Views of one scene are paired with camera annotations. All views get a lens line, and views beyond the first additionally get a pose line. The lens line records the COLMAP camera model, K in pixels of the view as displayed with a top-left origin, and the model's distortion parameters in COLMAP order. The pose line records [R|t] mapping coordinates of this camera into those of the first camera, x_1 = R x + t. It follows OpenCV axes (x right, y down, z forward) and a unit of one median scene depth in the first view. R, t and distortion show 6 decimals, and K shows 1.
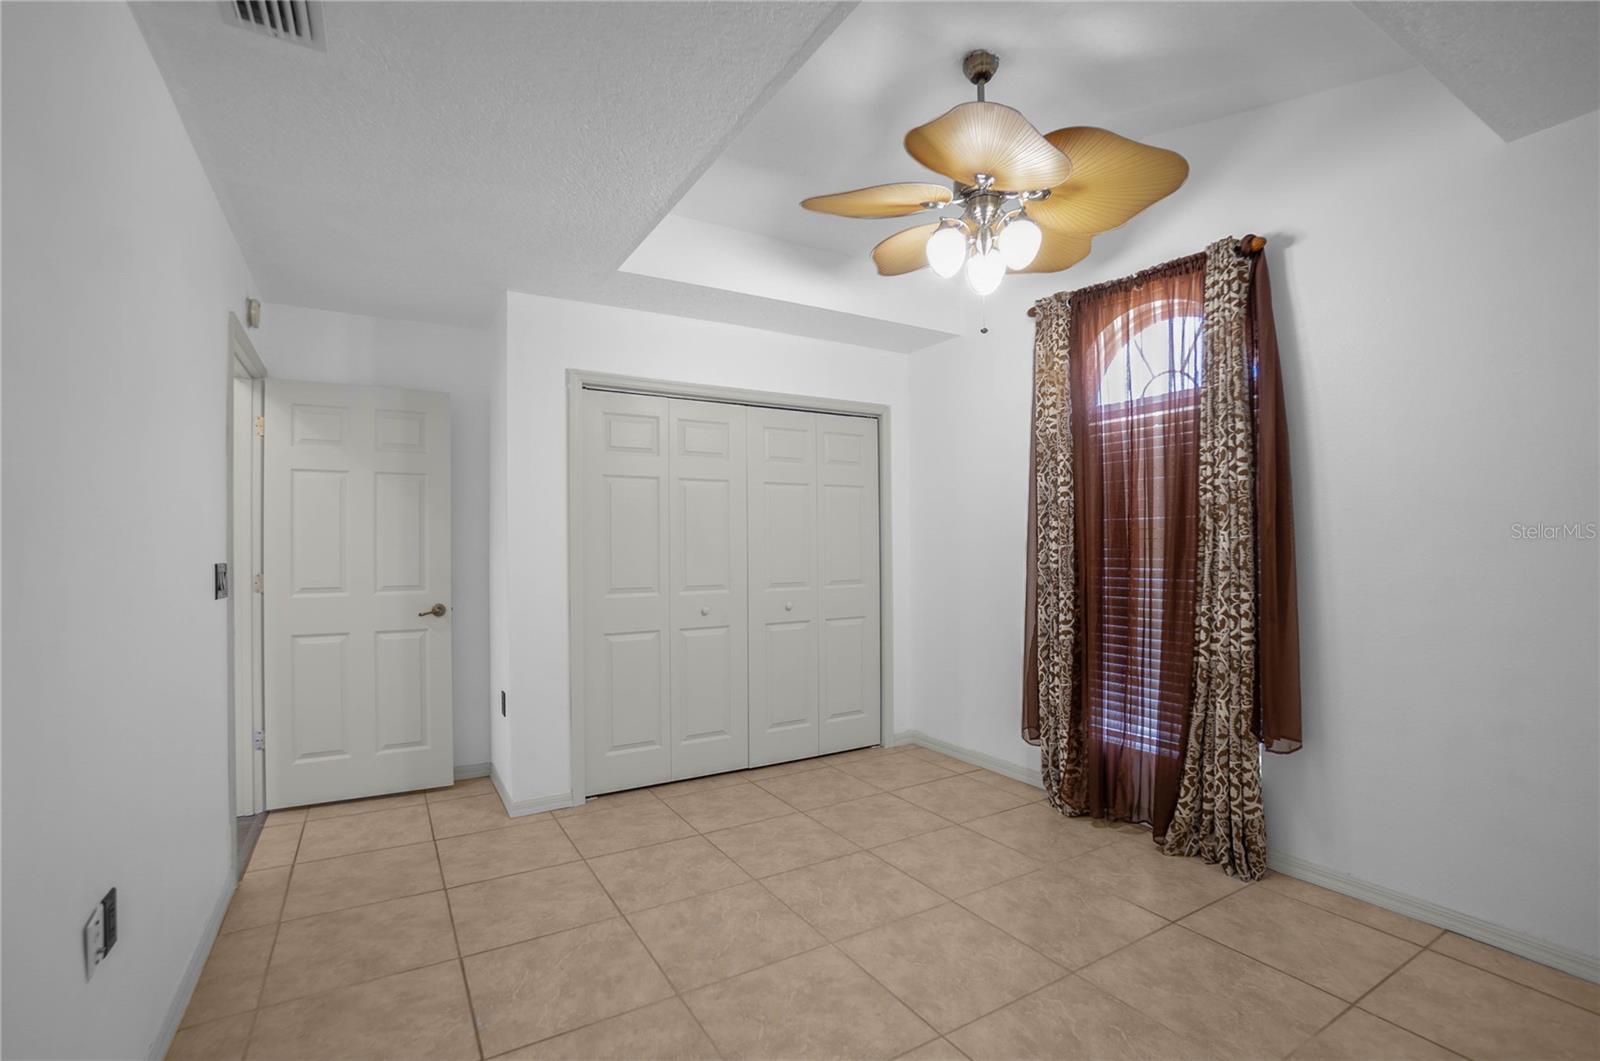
lens RADIAL K [[718.4, 0, 800.0], [0, 718.4, 556.0], [0, 0, 1]] dist [-0.038735, 0.007448]
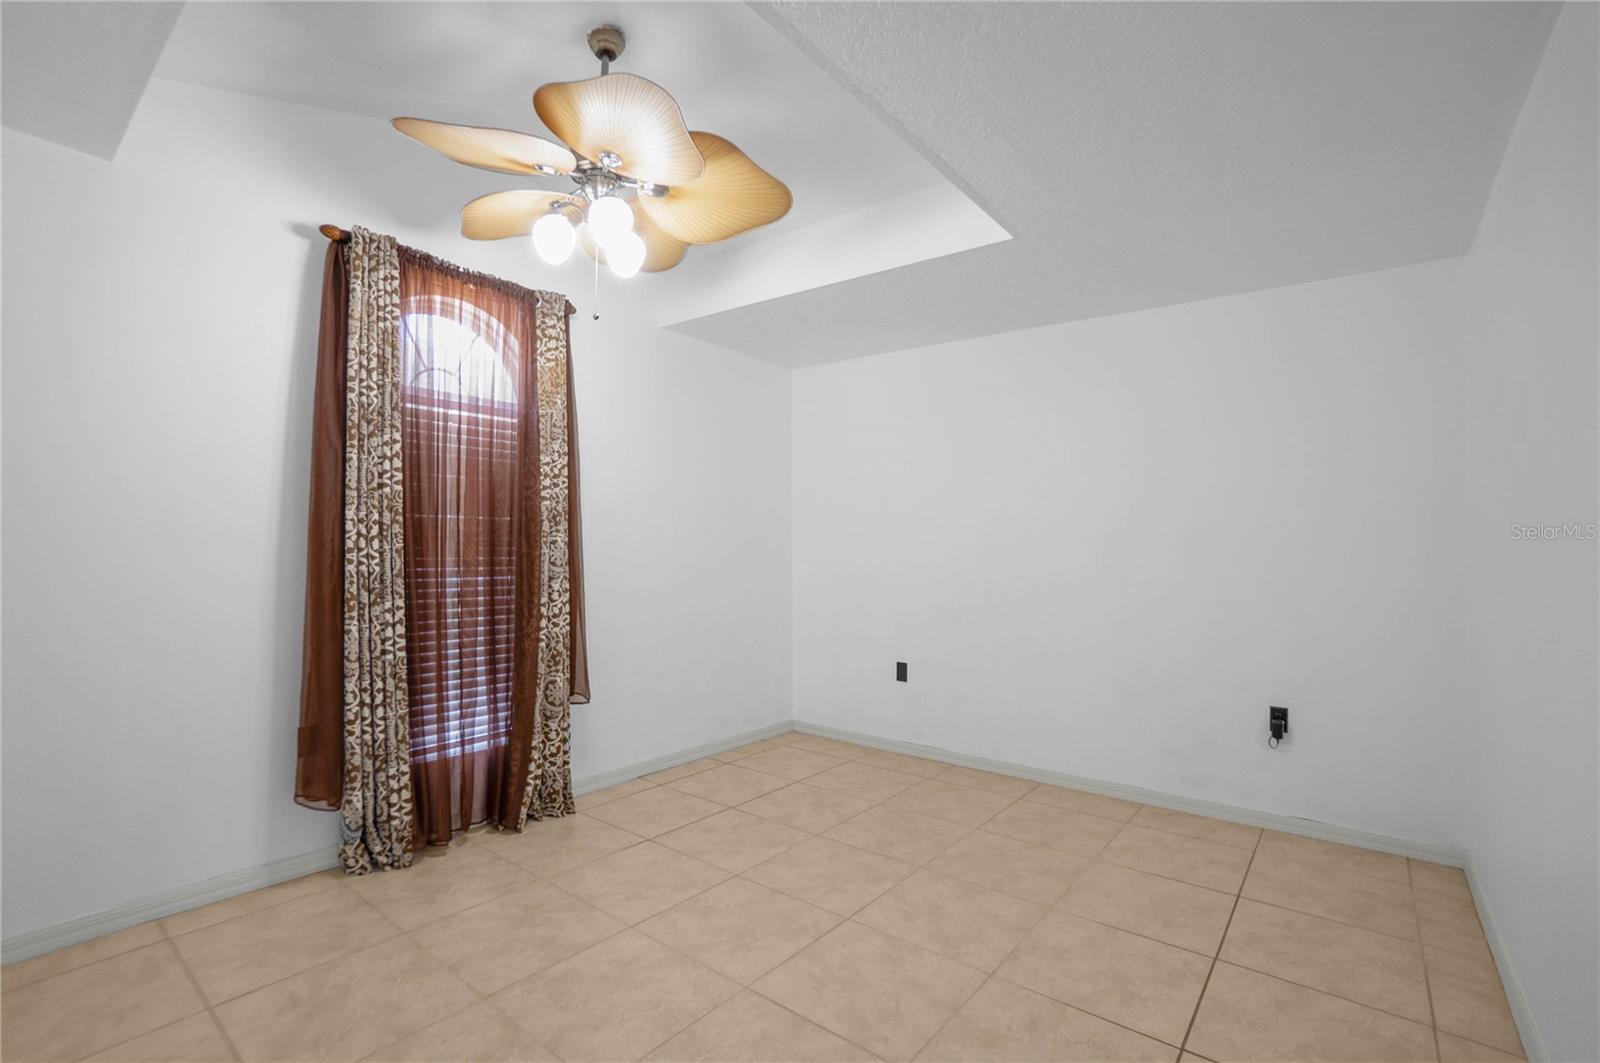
lens RADIAL K [[718.4, 0, 799.4], [0, 718.4, 530.0], [0, 0, 1]] dist [-0.038735, 0.007448]
pose [[-0.336423, 0.018185, 0.941535, -0.617580], [0.004554, 0.999833, -0.017684, -0.015681], [-0.941700, -0.001662, -0.336449, 0.914465]]
